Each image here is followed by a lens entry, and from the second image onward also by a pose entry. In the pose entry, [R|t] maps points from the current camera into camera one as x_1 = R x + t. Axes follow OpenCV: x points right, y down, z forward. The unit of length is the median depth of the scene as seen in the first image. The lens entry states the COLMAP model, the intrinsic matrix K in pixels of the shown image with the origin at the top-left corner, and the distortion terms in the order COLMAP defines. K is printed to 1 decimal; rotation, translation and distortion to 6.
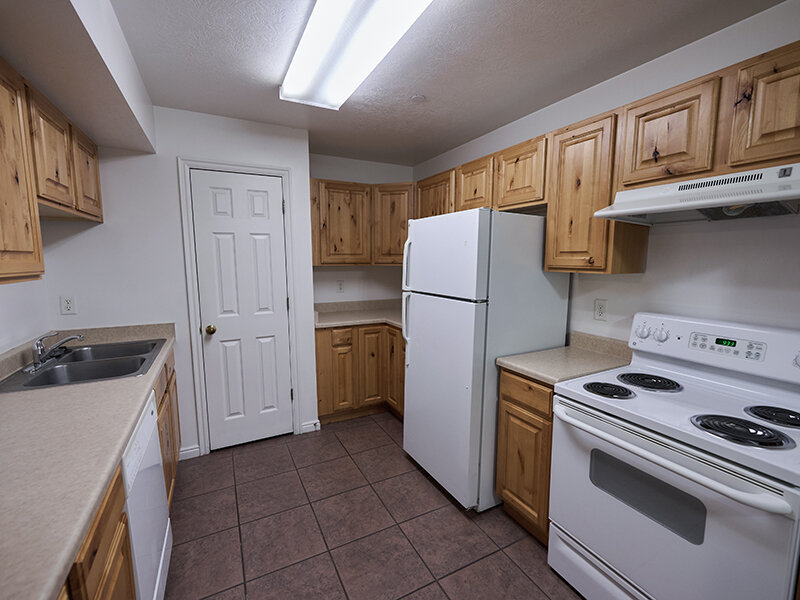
lens RADIAL K [[356.7, 0, 397.1], [0, 356.7, 299.9], [0, 0, 1]] dist [0.000787, 0.000186]
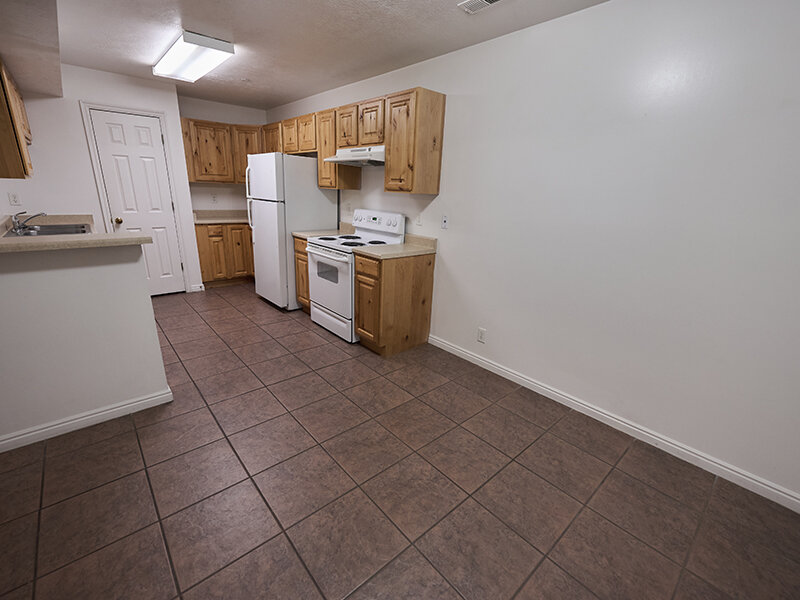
lens RADIAL K [[356.7, 0, 397.1], [0, 356.7, 299.9], [0, 0, 1]] dist [0.000787, 0.000186]
pose [[0.969659, -0.035457, 0.241878, 0.273167], [-0.010819, 0.982232, 0.187359, 0.121257], [-0.244224, -0.184291, 0.952046, -0.865903]]
